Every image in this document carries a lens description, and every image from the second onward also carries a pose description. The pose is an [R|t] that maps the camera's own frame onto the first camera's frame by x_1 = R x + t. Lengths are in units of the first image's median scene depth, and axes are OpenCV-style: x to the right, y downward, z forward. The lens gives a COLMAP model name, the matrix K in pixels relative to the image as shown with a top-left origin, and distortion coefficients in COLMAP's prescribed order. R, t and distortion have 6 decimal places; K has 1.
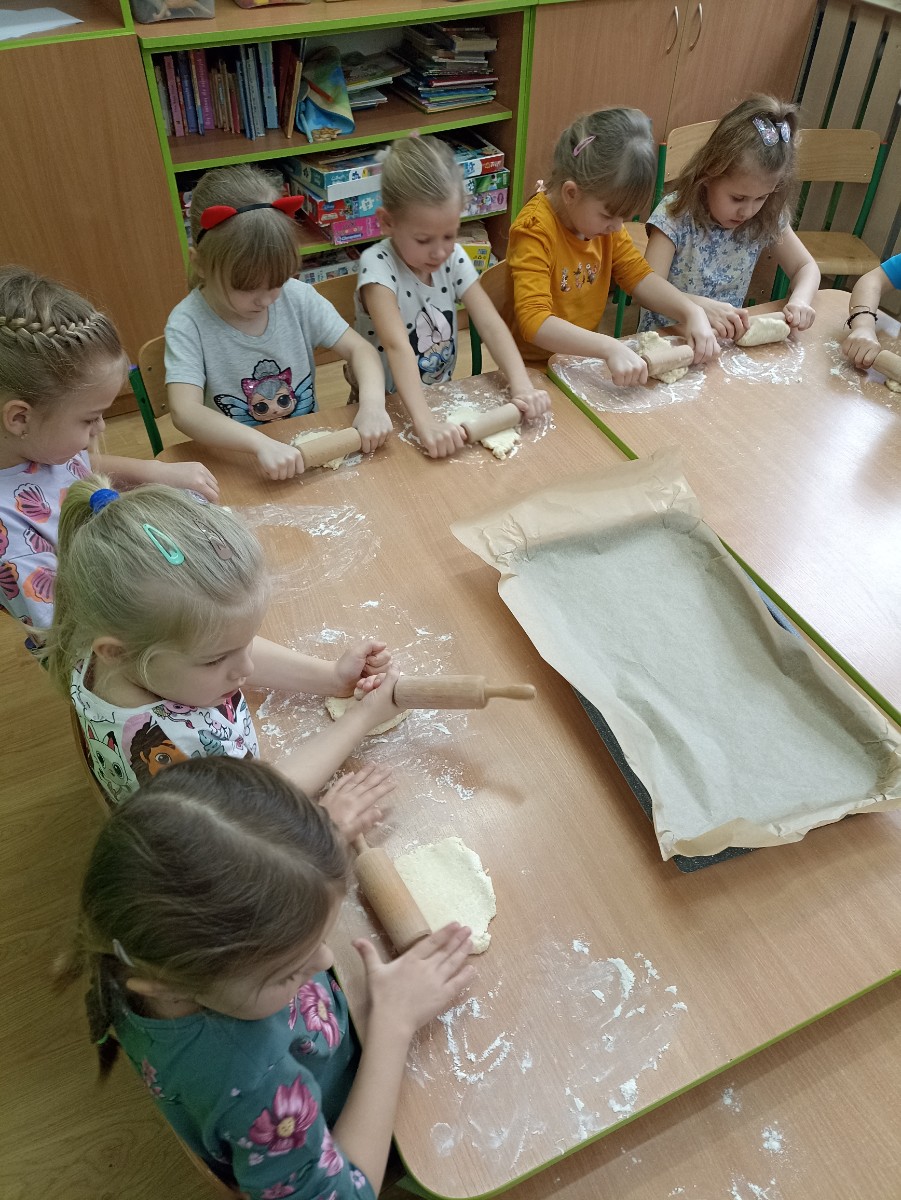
lens RADIAL K [[878.1, 0, 450.5], [0, 878.1, 600.0], [0, 0, 1]] dist [0.015715, -0.011002]
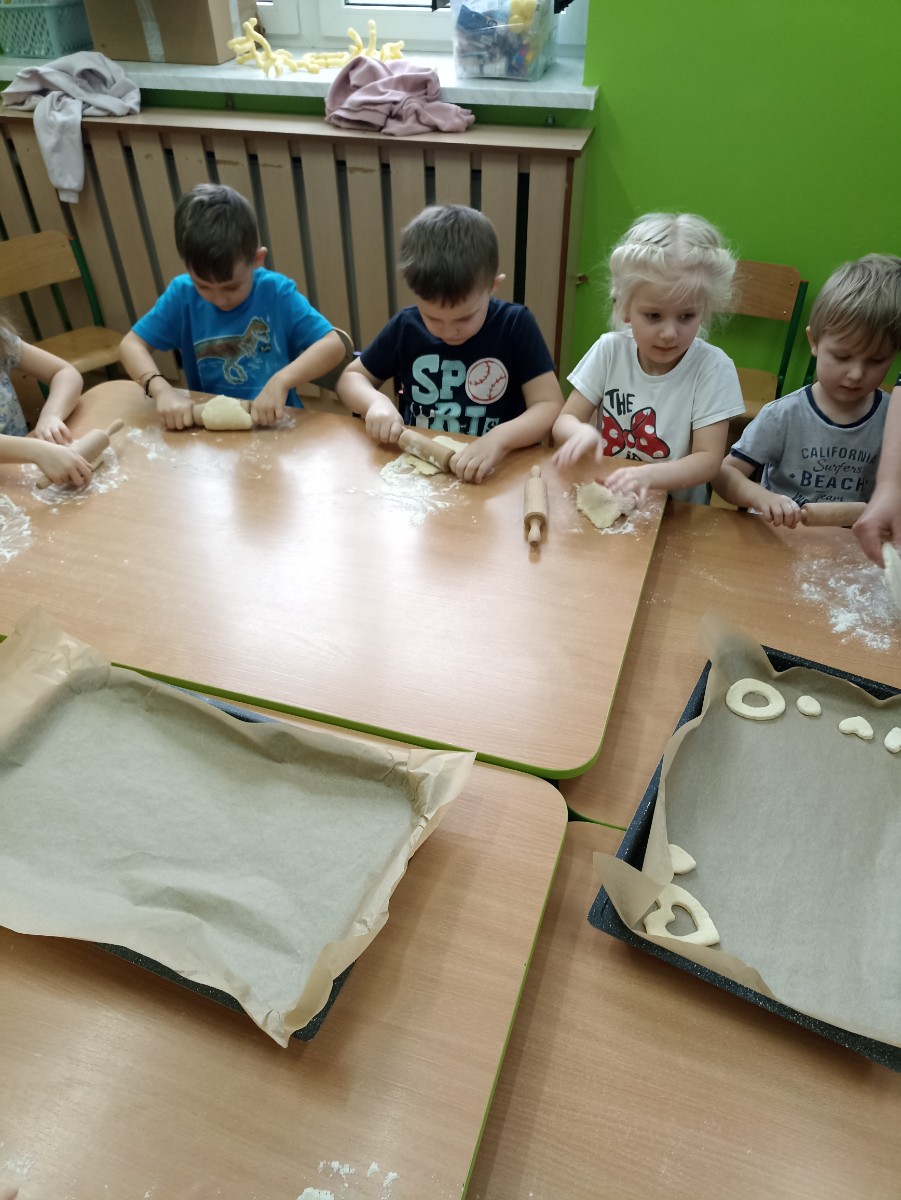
lens RADIAL K [[878.7, 0, 444.8], [0, 878.7, 602.7], [0, 0, 1]] dist [0.007876, -0.008444]
pose [[0.688838, -0.480425, 0.542857, 0.075990], [0.527454, 0.845874, 0.079301, -0.041384], [-0.497287, 0.231707, 0.836073, 0.093546]]
